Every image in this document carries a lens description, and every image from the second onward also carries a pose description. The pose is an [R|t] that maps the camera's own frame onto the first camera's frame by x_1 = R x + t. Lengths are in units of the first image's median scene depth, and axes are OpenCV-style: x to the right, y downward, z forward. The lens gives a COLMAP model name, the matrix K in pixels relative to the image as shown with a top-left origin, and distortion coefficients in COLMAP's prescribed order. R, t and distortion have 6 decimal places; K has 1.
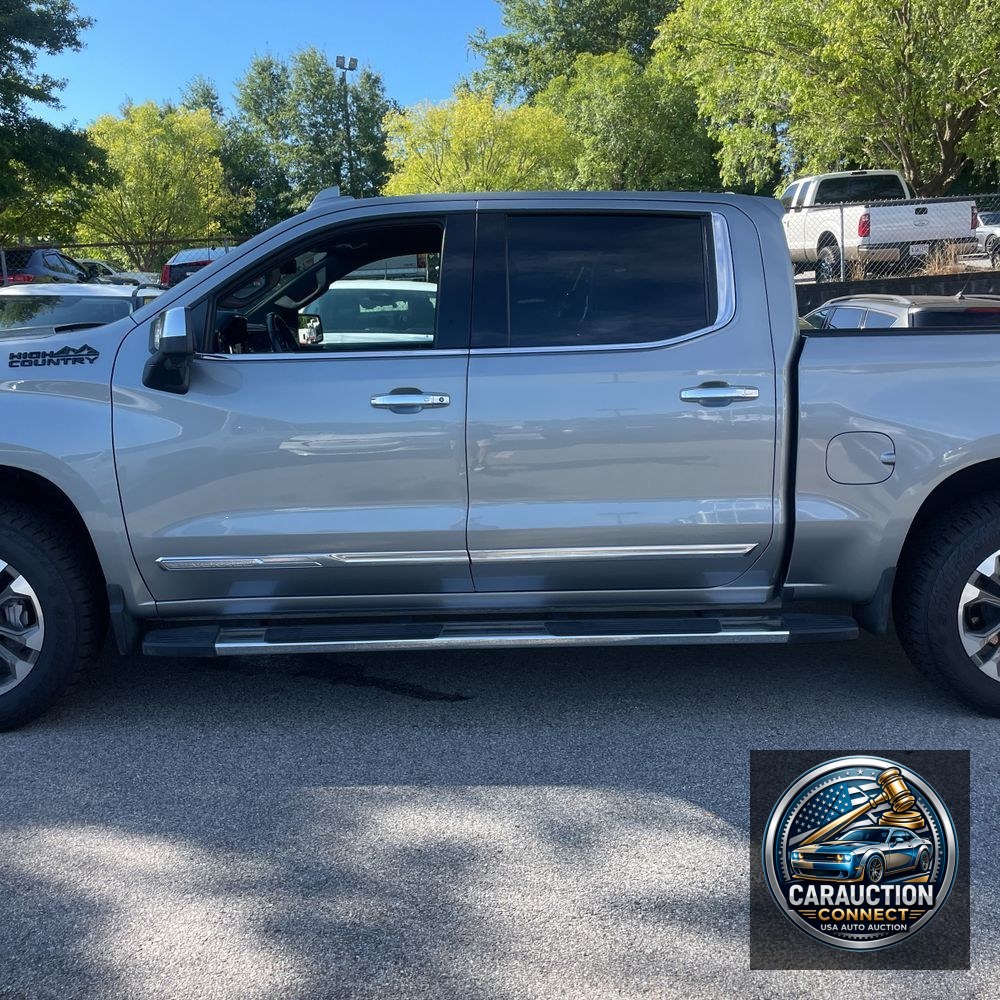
lens RADIAL K [[1011.1, 0, 498.6], [0, 1011.1, 489.5], [0, 0, 1]] dist [0.088505, -0.120213]
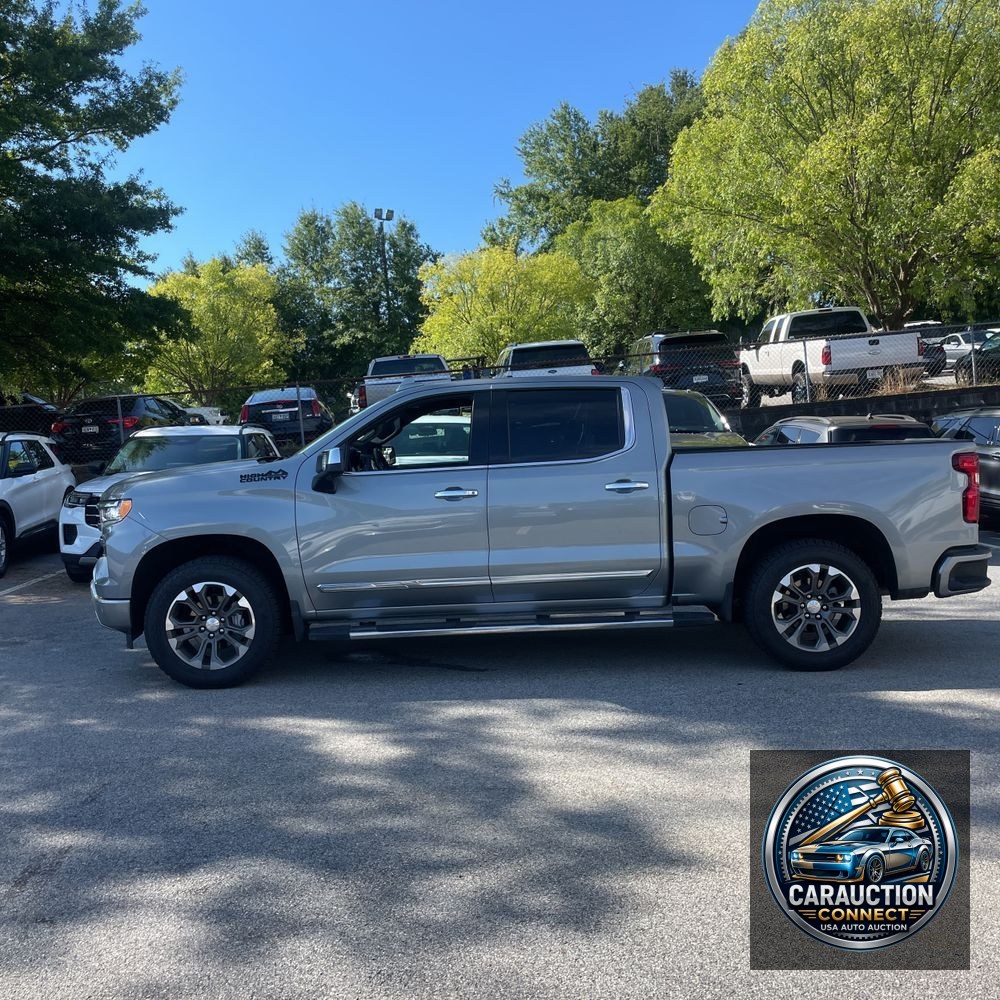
lens RADIAL K [[1014.2, 0, 483.8], [0, 1014.2, 478.5], [0, 0, 1]] dist [0.093230, -0.150218]
pose [[0.998539, -0.026807, -0.046912, 0.009530], [0.020700, 0.991797, -0.126134, 0.022488], [0.049909, 0.124978, 0.990903, -0.157226]]
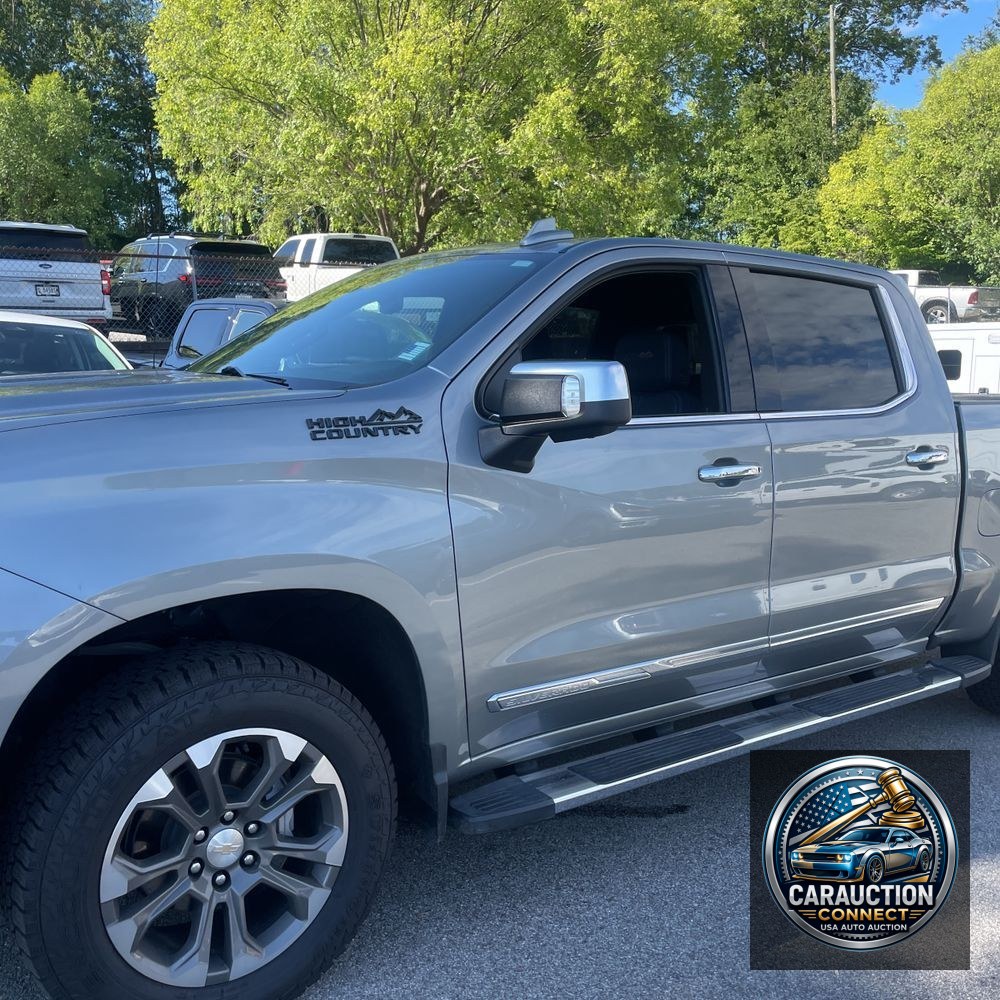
lens RADIAL K [[1014.2, 0, 483.8], [0, 1014.2, 478.5], [0, 0, 1]] dist [0.093230, -0.150218]
pose [[0.816825, -0.030791, 0.576063, -0.149852], [0.063402, 0.997317, -0.036593, -0.012427], [-0.573391, 0.066413, 0.816586, 0.078251]]
